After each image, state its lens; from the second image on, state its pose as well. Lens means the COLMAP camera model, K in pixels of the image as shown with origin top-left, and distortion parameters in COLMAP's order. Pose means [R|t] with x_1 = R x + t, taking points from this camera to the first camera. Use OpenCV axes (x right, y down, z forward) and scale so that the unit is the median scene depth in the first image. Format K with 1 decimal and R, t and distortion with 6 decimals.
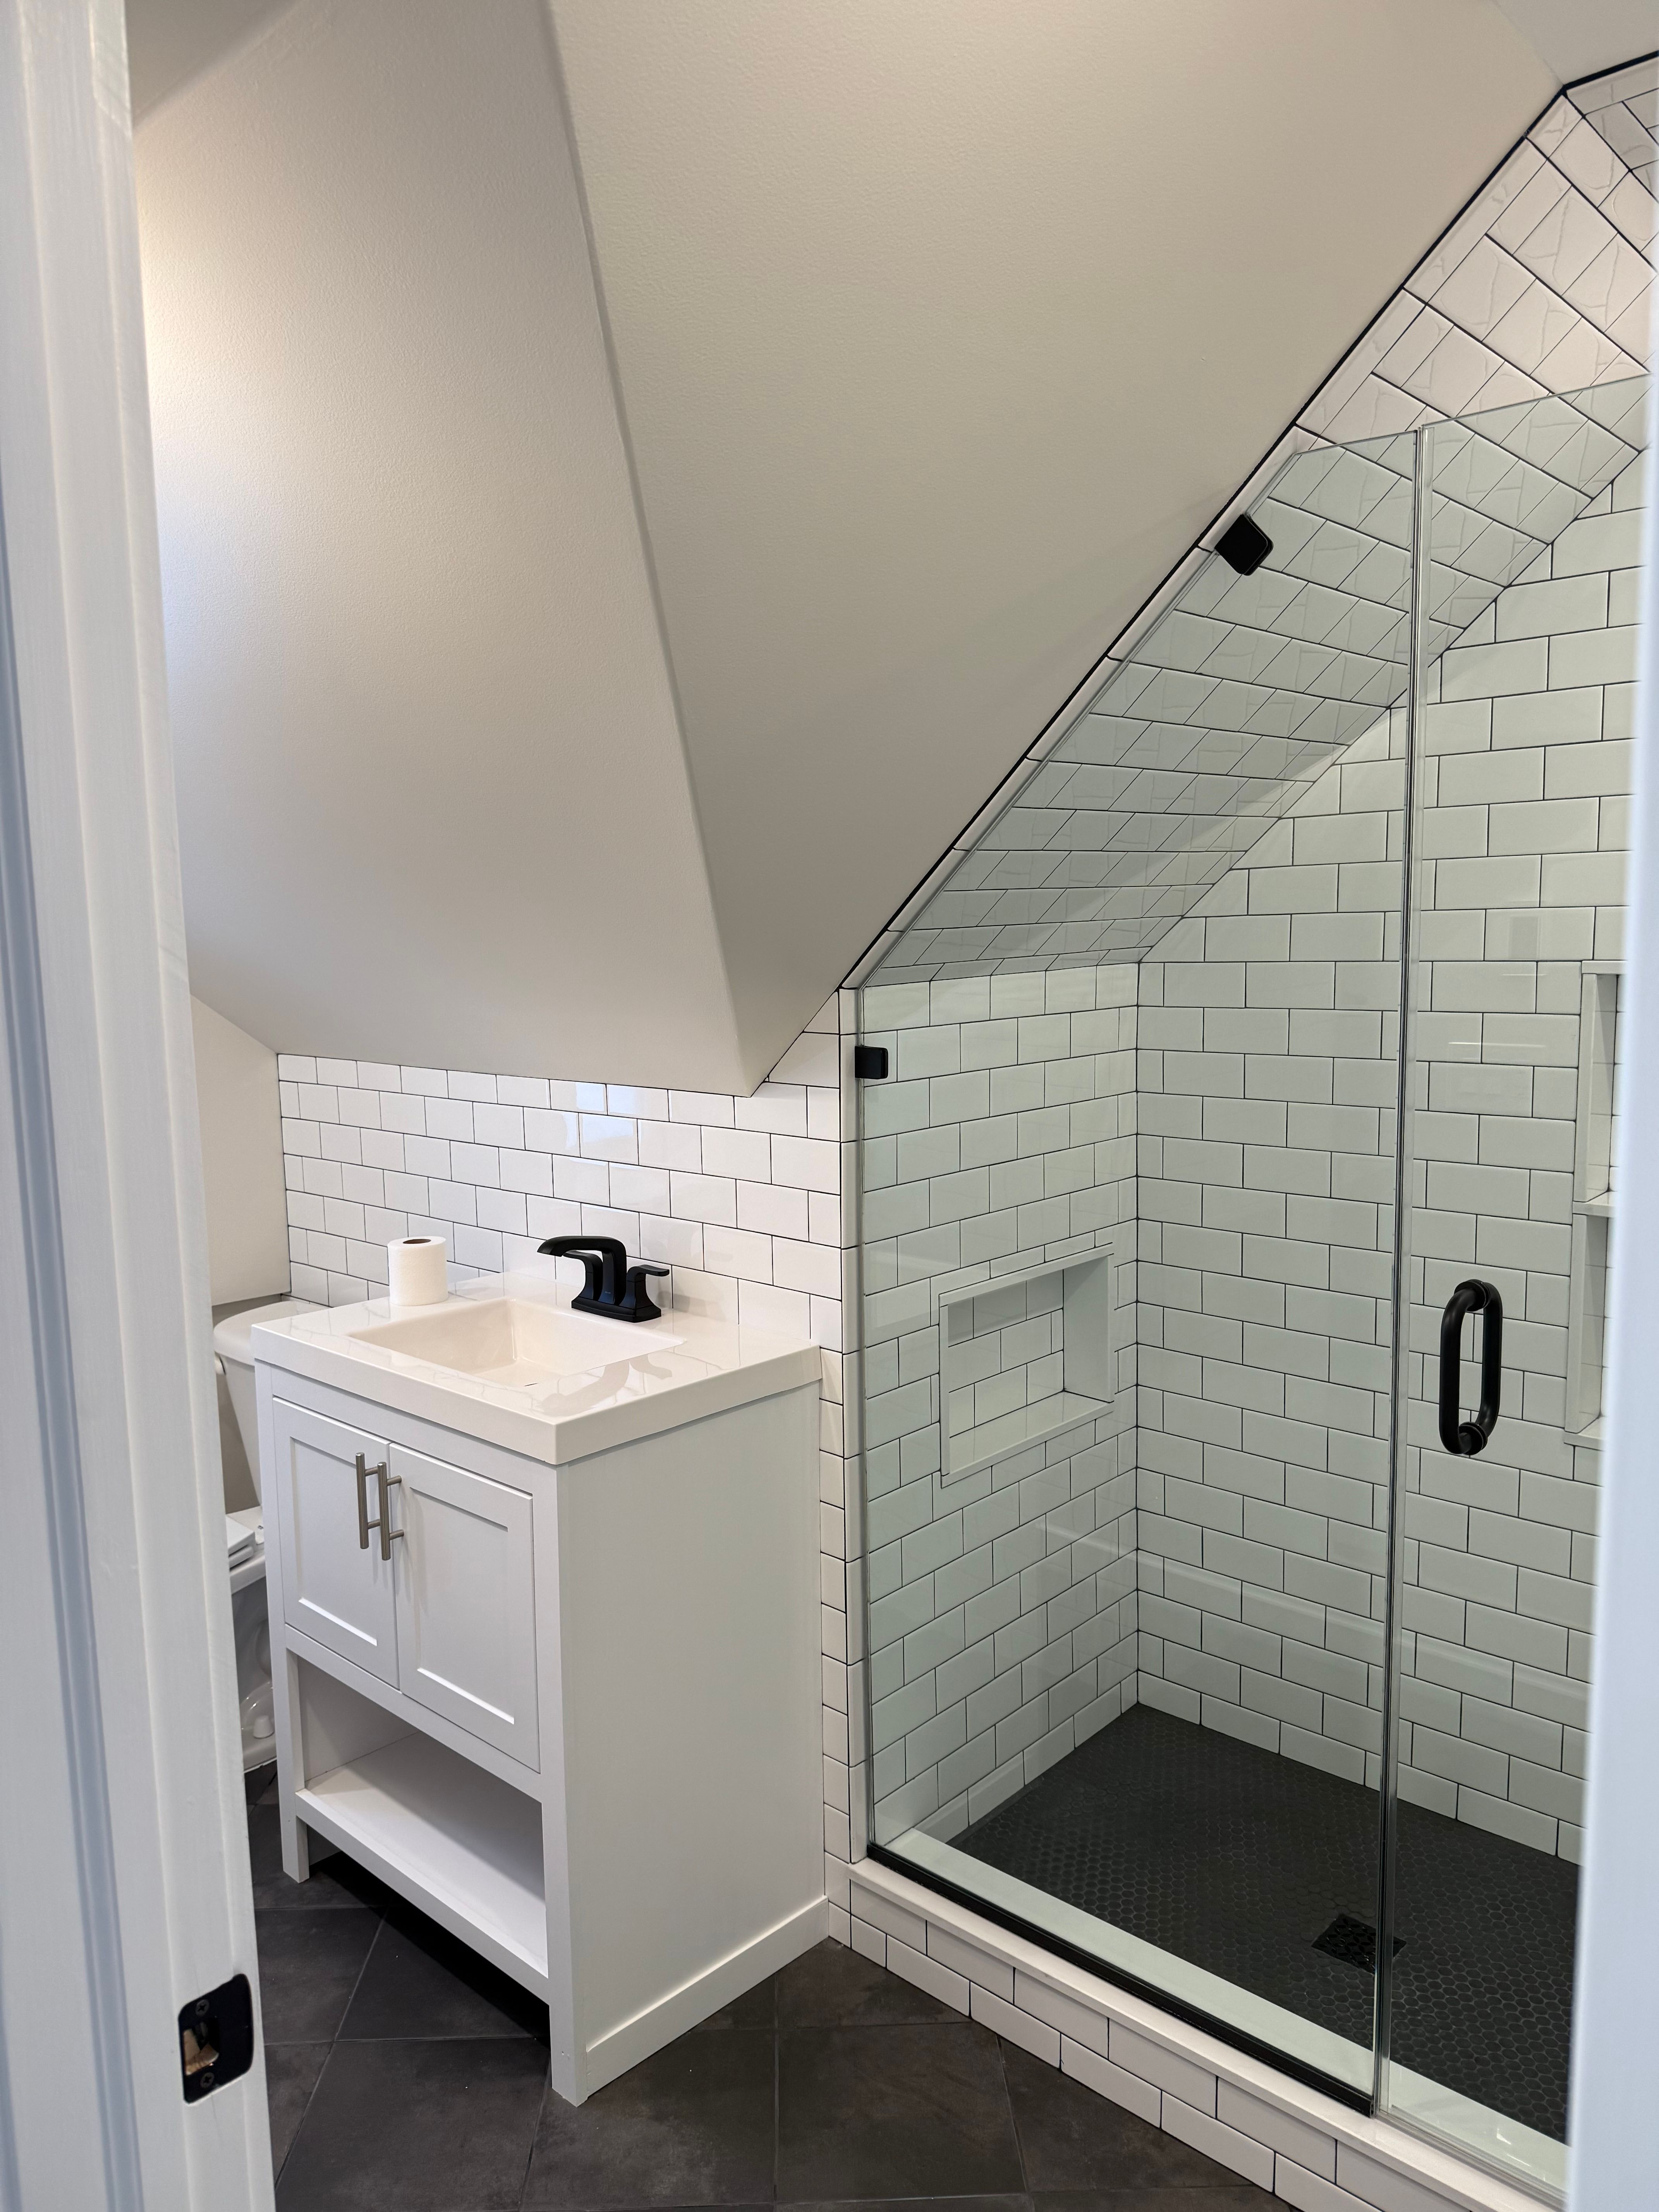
lens RADIAL K [[1547.3, 0, 823.6], [0, 1547.3, 1109.4], [0, 0, 1]] dist [0.135273, -0.232845]
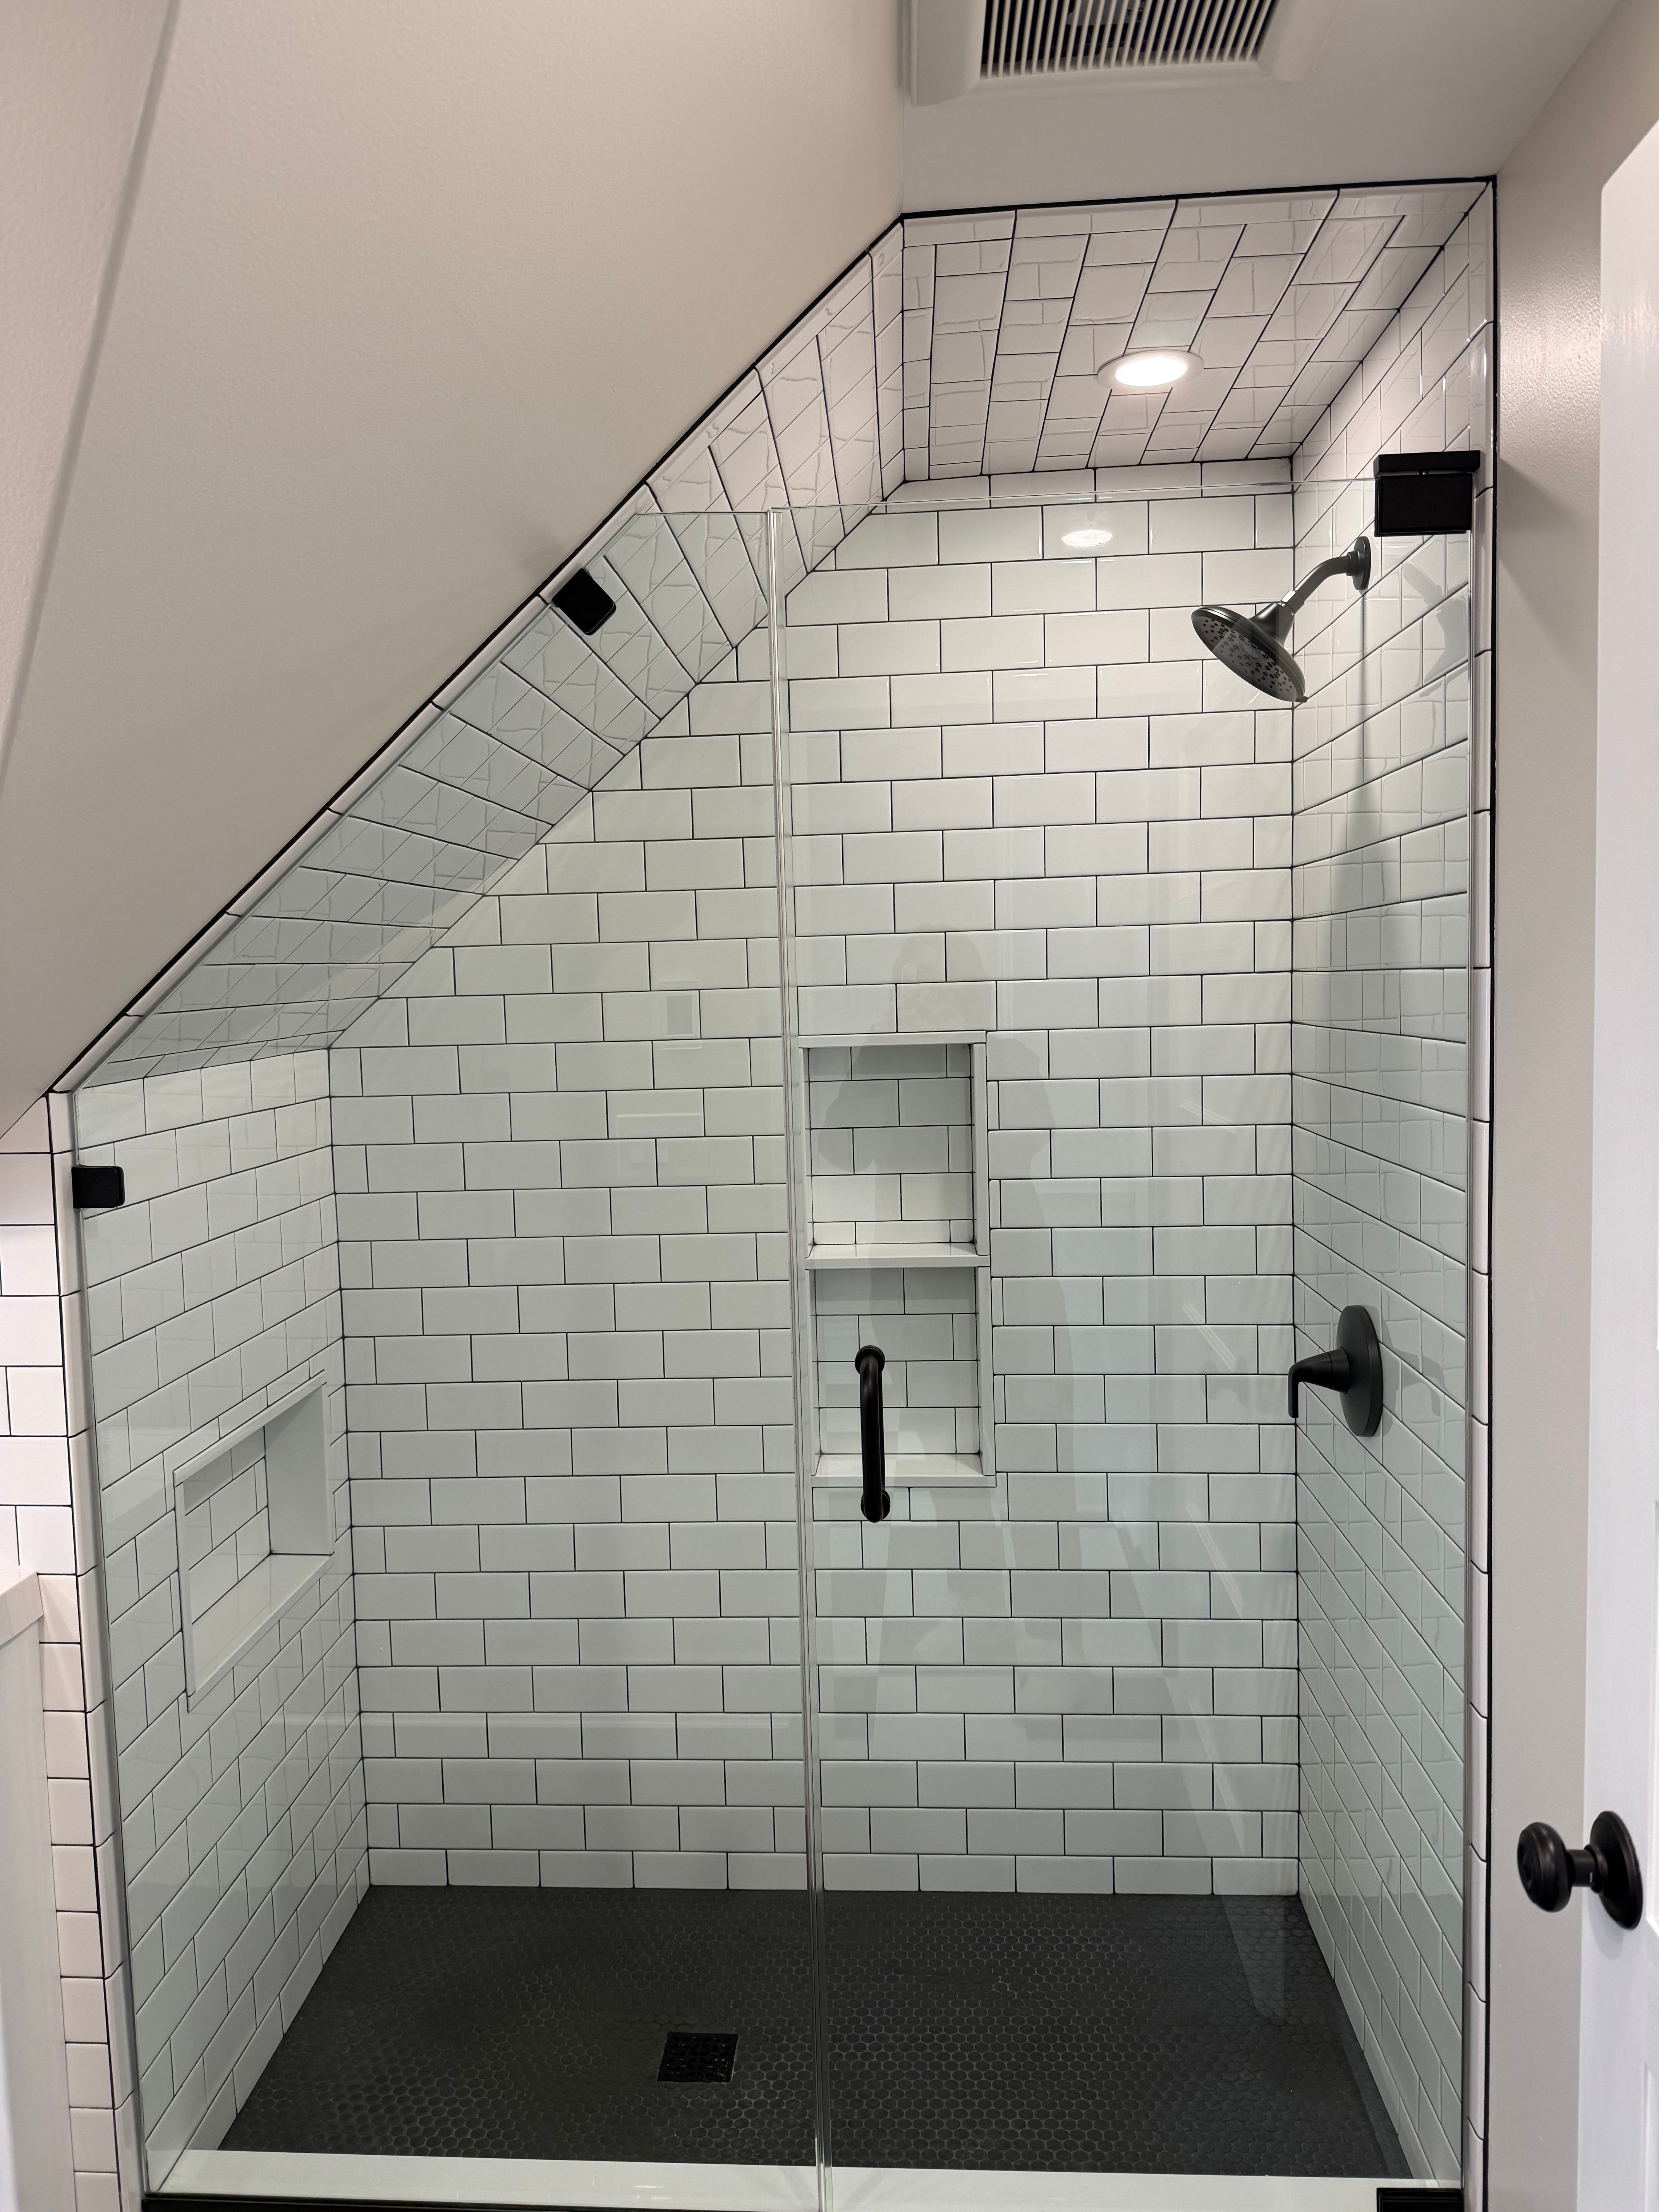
lens RADIAL K [[1566.9, 0, 829.5], [0, 1566.9, 1106.0], [0, 0, 1]] dist [0.050815, -0.063529]
pose [[0.777384, -0.055509, 0.626573, -0.162269], [0.090510, 0.995604, -0.024093, -0.016771], [-0.622481, 0.075441, 0.778991, 0.145349]]
